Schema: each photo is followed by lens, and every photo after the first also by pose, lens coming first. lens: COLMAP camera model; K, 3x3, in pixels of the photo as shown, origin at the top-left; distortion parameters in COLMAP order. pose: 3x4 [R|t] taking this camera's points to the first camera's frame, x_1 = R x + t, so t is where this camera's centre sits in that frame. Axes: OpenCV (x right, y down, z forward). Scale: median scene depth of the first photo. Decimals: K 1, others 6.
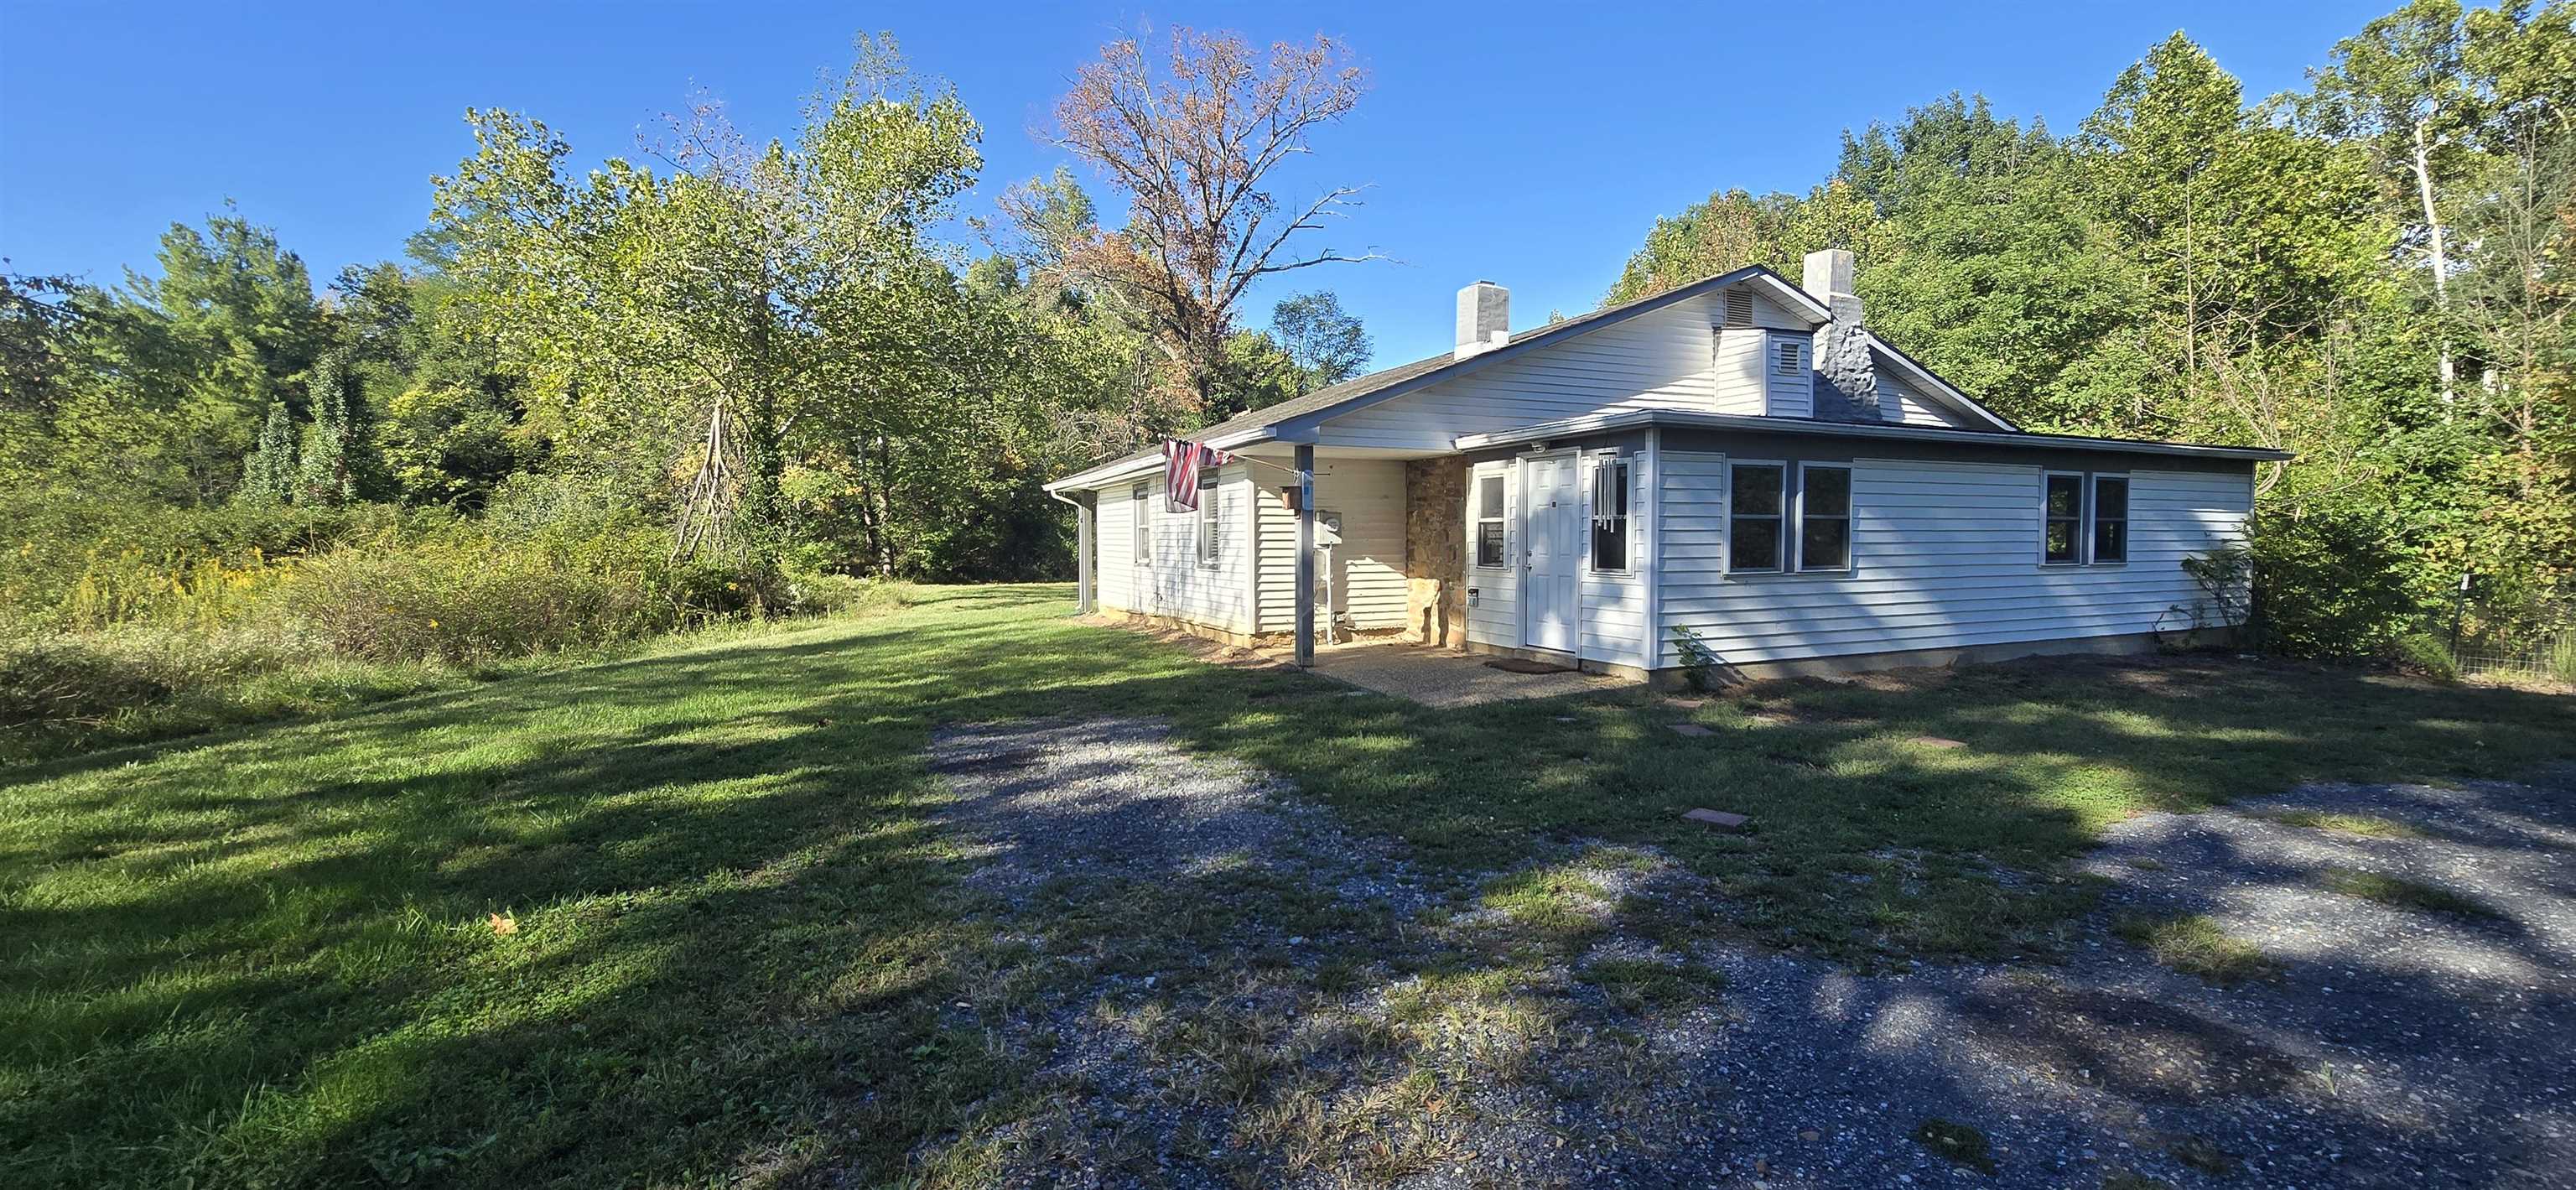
lens RADIAL K [[1065.3, 0, 1288.0], [0, 1065.3, 595.0], [0, 0, 1]] dist [-0.001902, -0.000267]
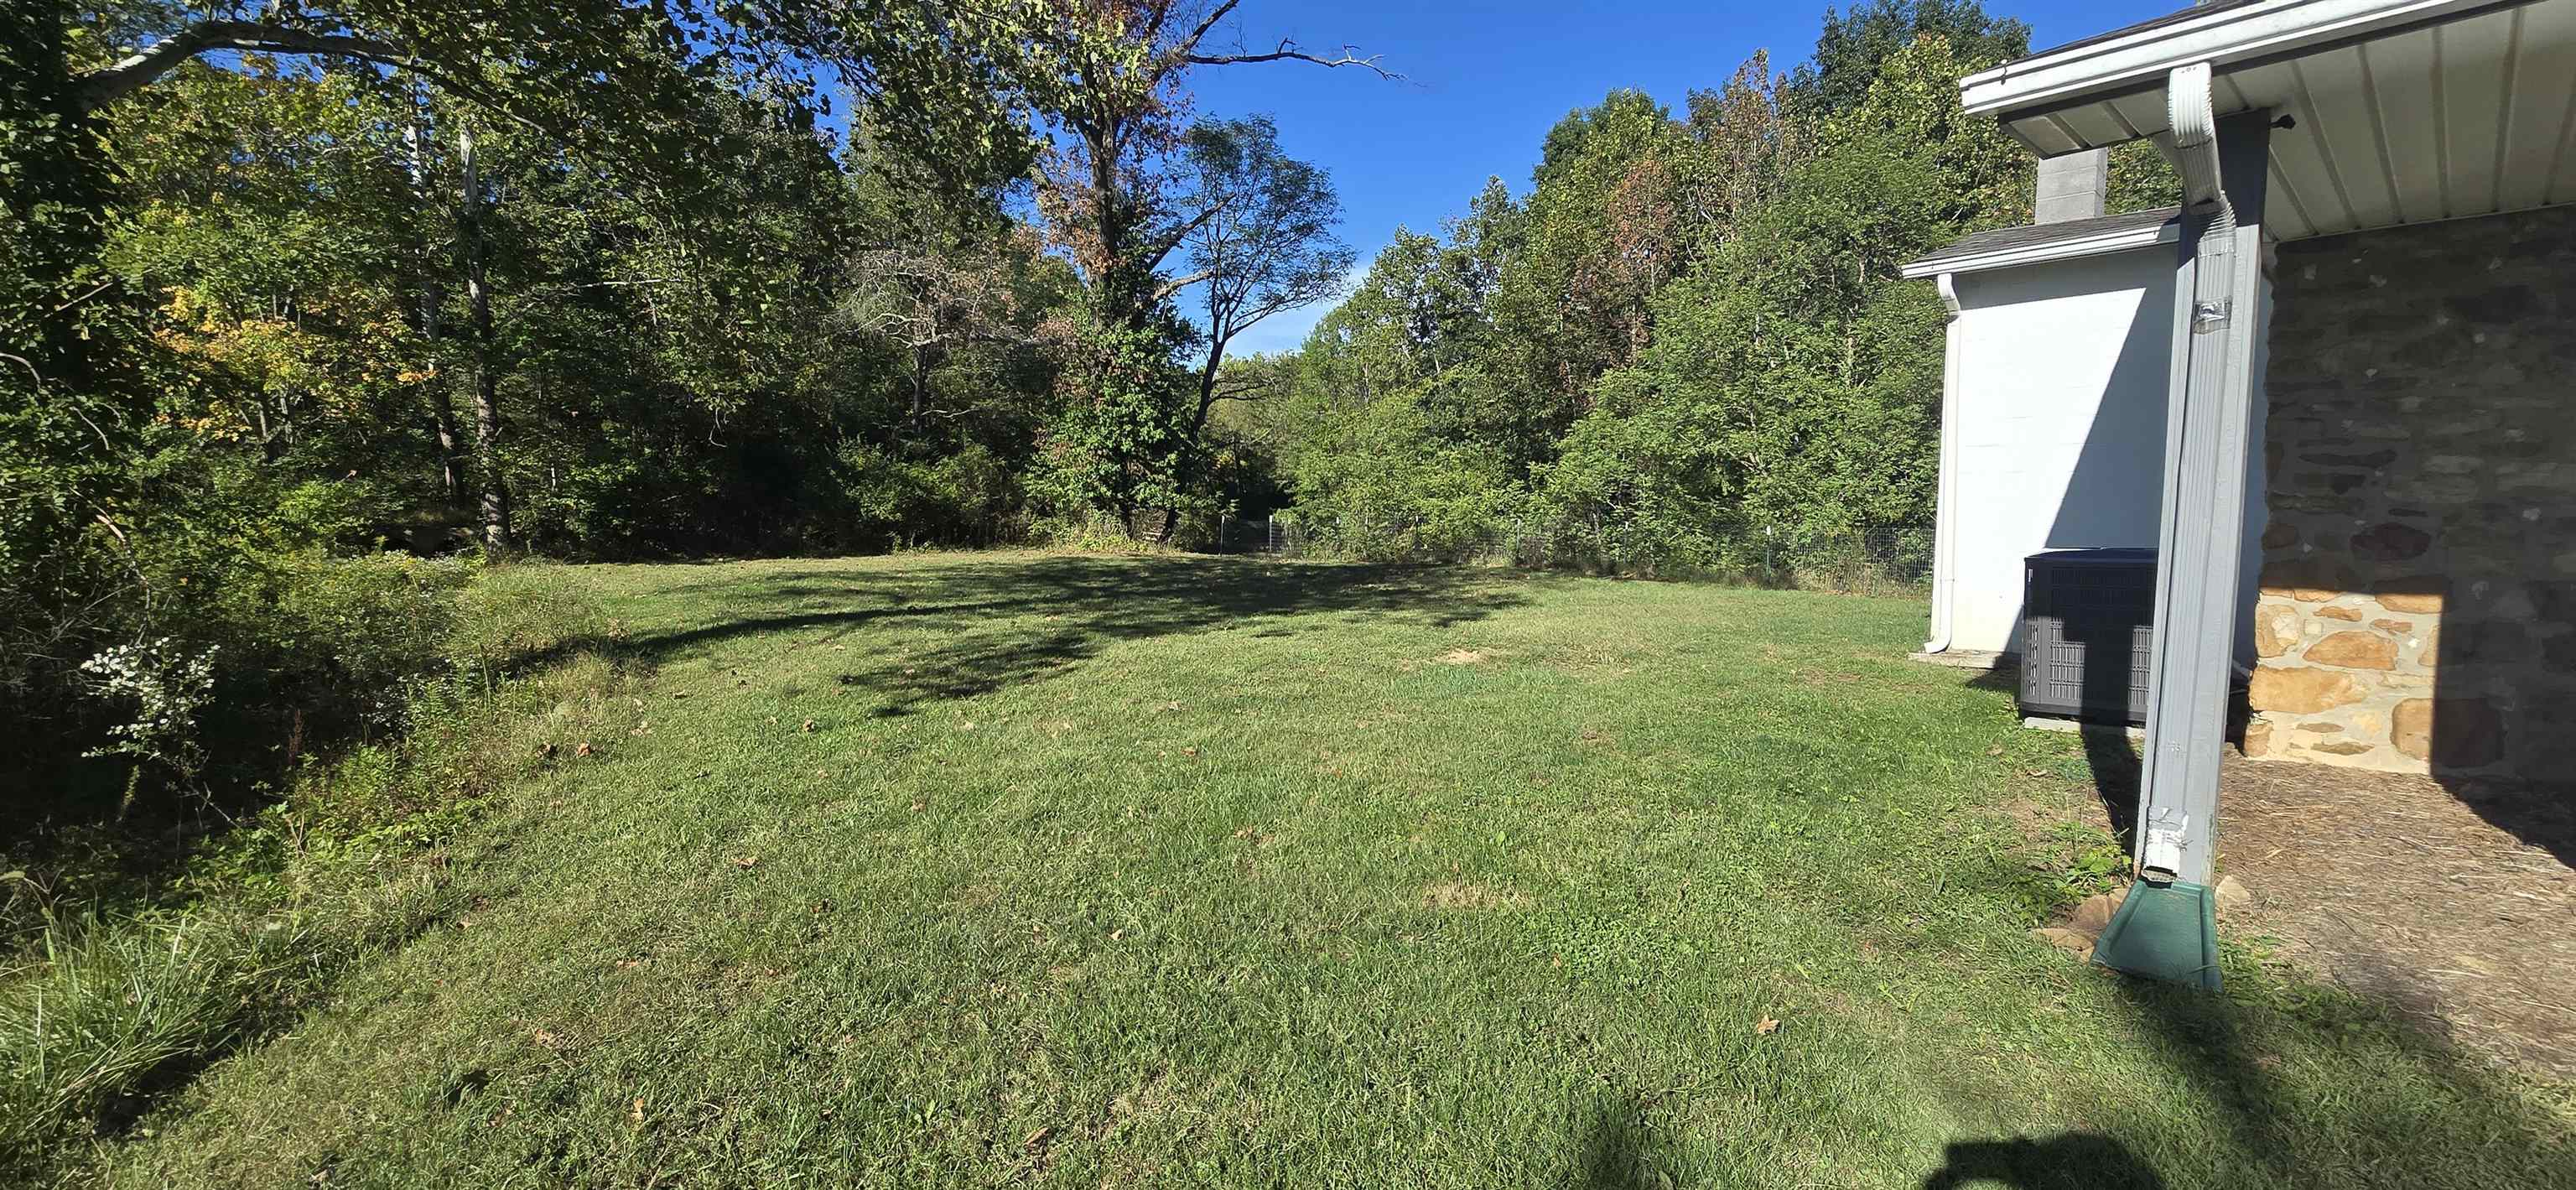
lens RADIAL K [[1065.3, 0, 1288.0], [0, 1065.3, 595.0], [0, 0, 1]] dist [-0.001902, -0.000267]
pose [[0.955519, -0.009907, 0.294763, -0.158318], [-0.001660, 0.999239, 0.038966, -0.015435], [-0.294925, -0.037722, 0.954775, 0.382288]]
